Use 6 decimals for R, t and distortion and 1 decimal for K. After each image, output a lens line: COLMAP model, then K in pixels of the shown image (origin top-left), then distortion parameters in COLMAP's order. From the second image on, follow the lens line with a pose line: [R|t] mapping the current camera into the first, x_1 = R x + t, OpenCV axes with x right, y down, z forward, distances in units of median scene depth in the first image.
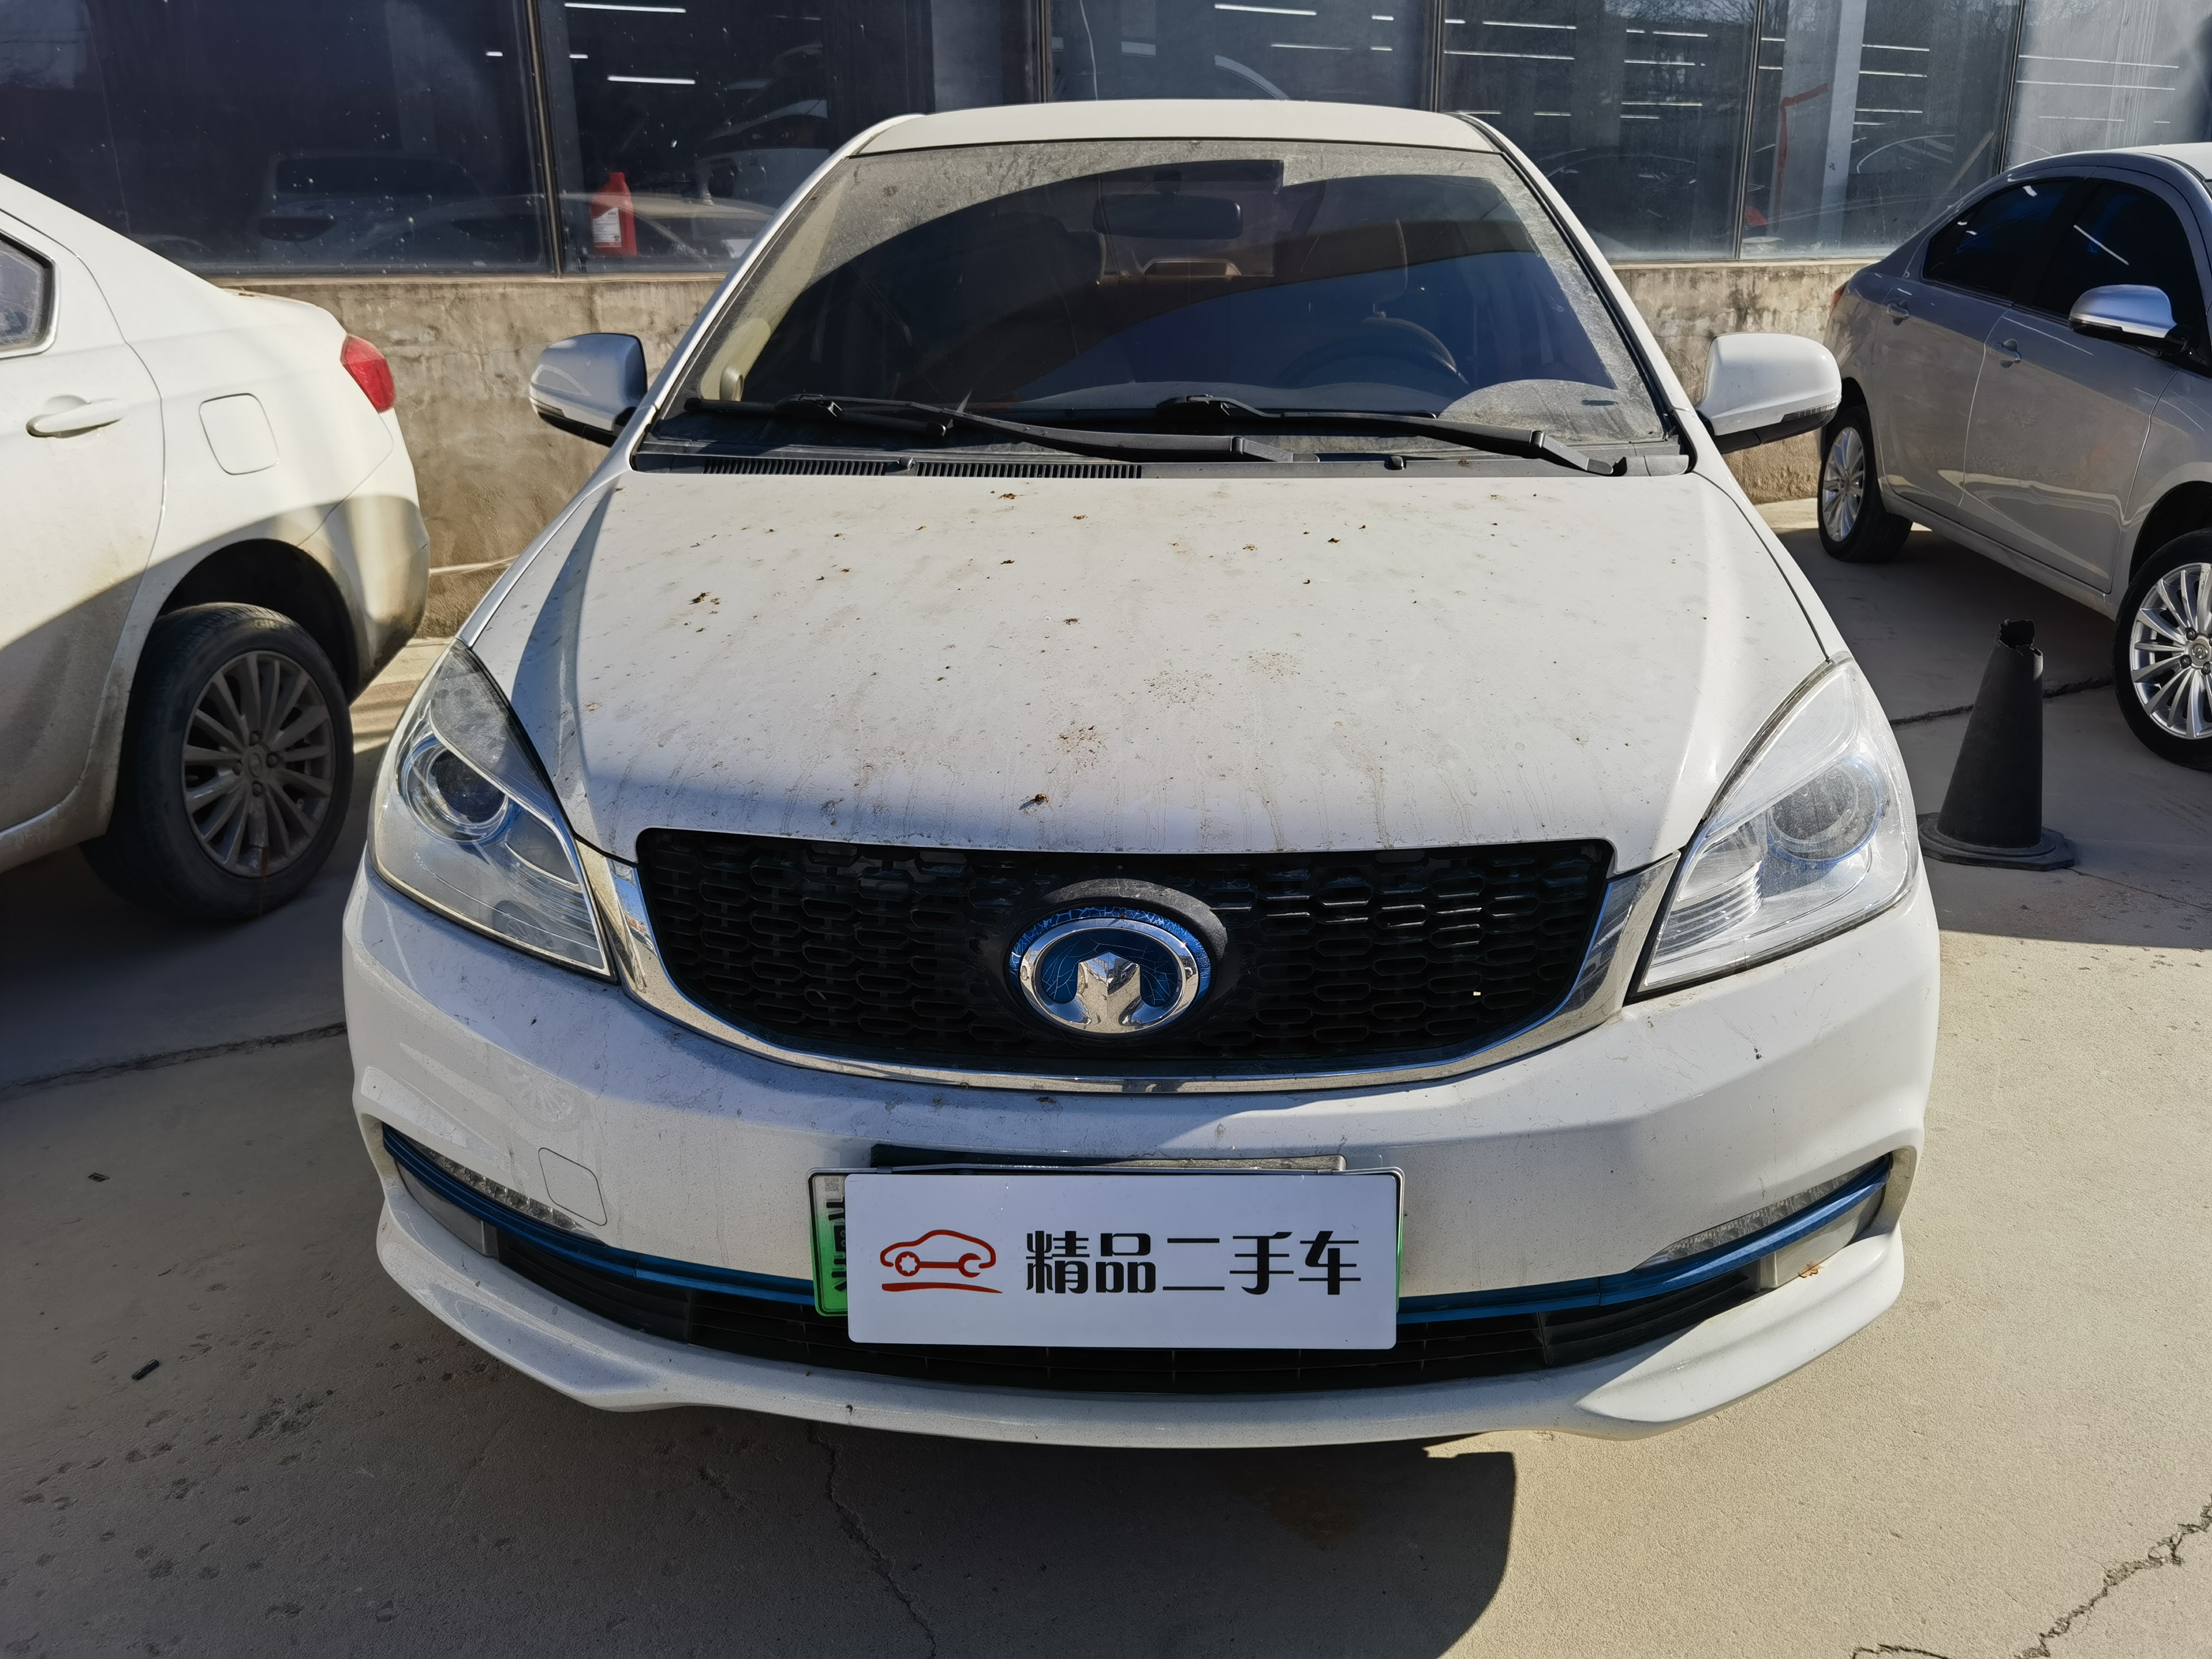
lens RADIAL K [[1710.1, 0, 1109.2], [0, 1710.1, 786.4], [0, 0, 1]] dist [-0.065523, 0.121962]
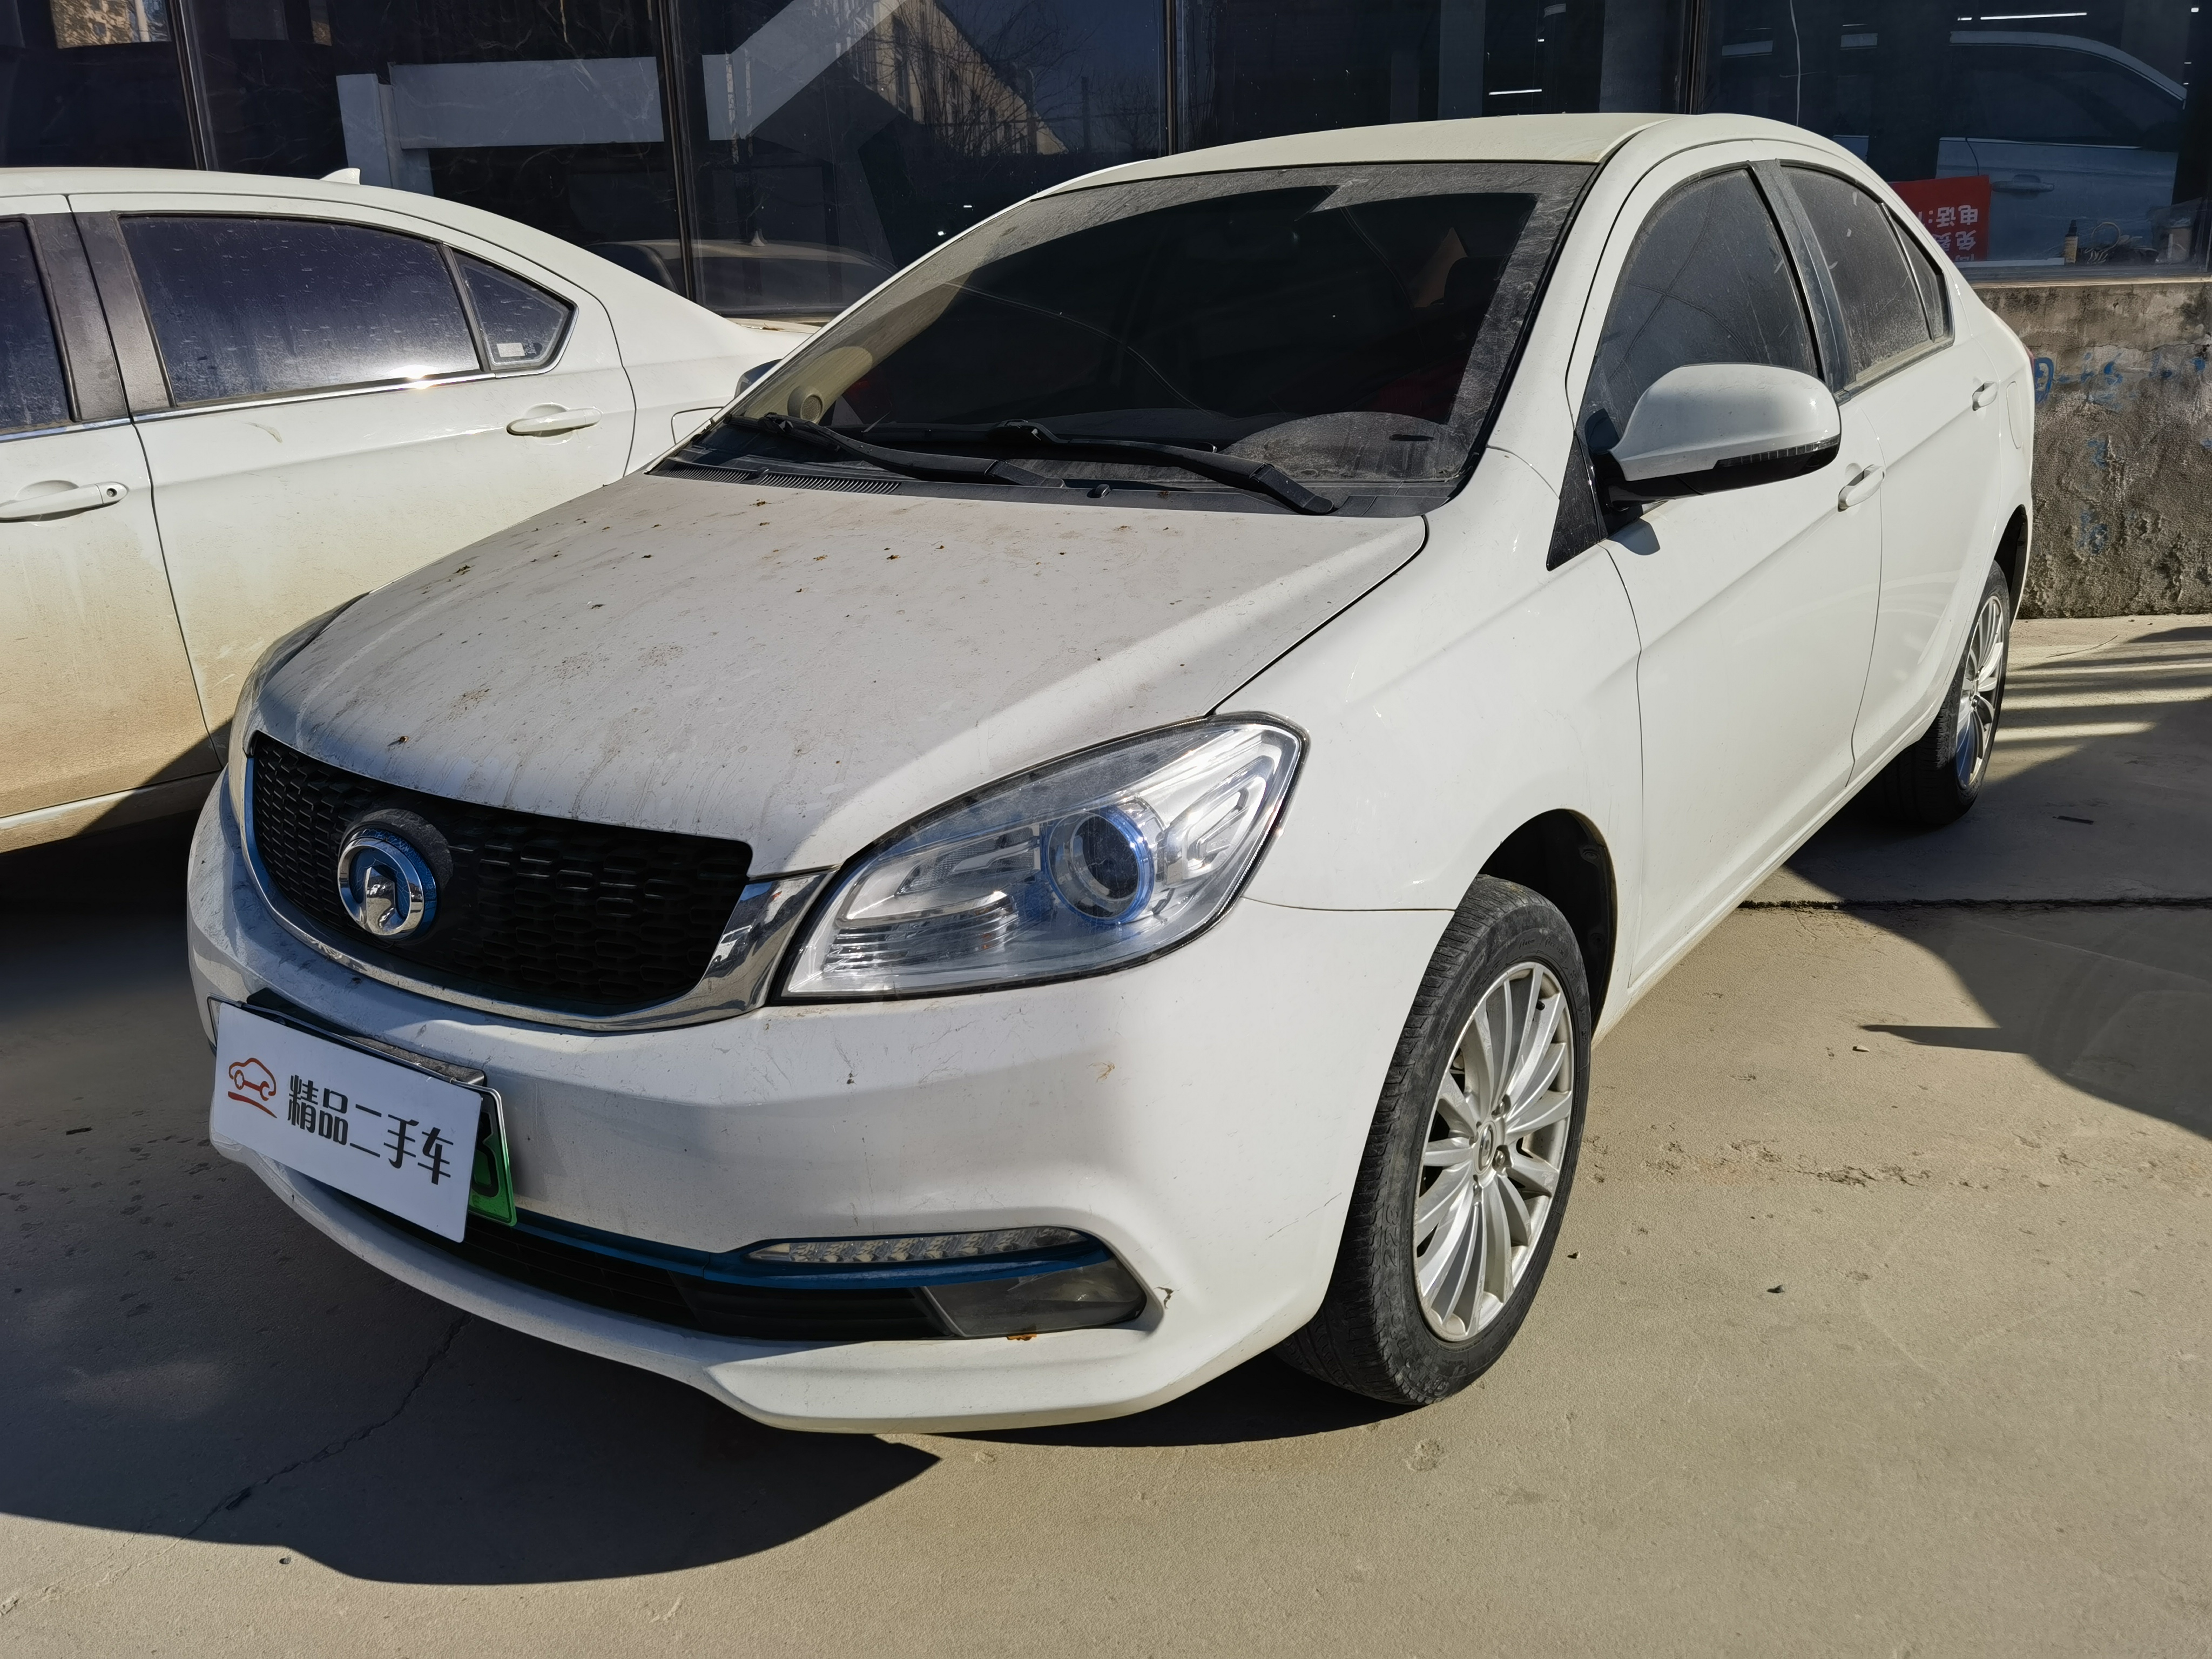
lens RADIAL K [[1690.3, 0, 1106.0], [0, 1690.3, 829.5], [0, 0, 1]] dist [-0.012810, -0.002644]
pose [[0.850716, 0.144890, -0.505261, 1.020554], [-0.139763, 0.989007, 0.048289, -0.059354], [0.506703, 0.029536, 0.861614, 0.215844]]
